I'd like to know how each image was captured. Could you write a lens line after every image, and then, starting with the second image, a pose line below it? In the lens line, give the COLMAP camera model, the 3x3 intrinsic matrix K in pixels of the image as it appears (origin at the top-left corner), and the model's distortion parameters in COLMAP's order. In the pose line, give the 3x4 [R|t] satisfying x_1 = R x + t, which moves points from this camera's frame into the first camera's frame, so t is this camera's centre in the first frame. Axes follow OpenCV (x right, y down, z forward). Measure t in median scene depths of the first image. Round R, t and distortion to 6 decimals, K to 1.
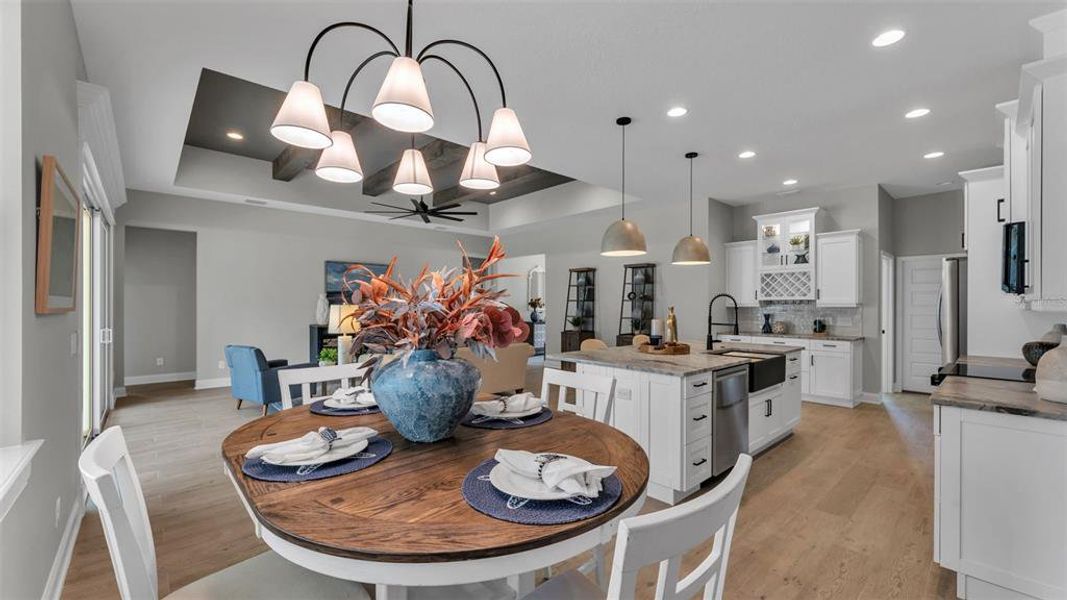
lens RADIAL K [[427.4, 0, 533.6], [0, 427.4, 307.0], [0, 0, 1]] dist [-0.002653, 0.001282]
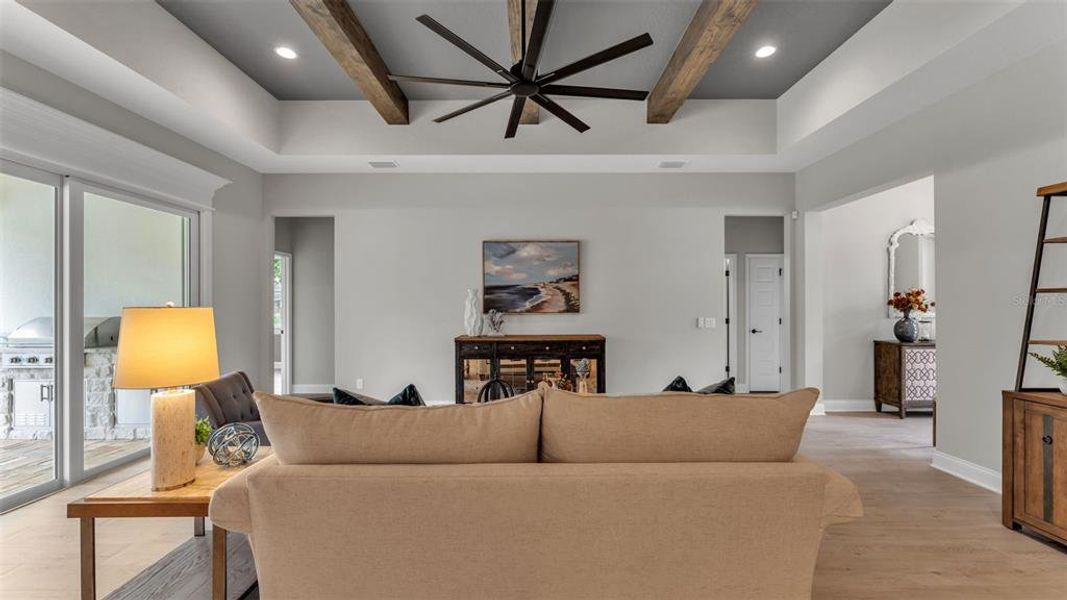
lens RADIAL K [[427.4, 0, 533.5], [0, 427.4, 307.5], [0, 0, 1]] dist [-0.002653, 0.001282]
pose [[0.738301, -0.001487, -0.674470, 0.026995], [0.000301, 0.999998, -0.001876, -0.002497], [0.674472, 0.001182, 0.738300, 0.660504]]
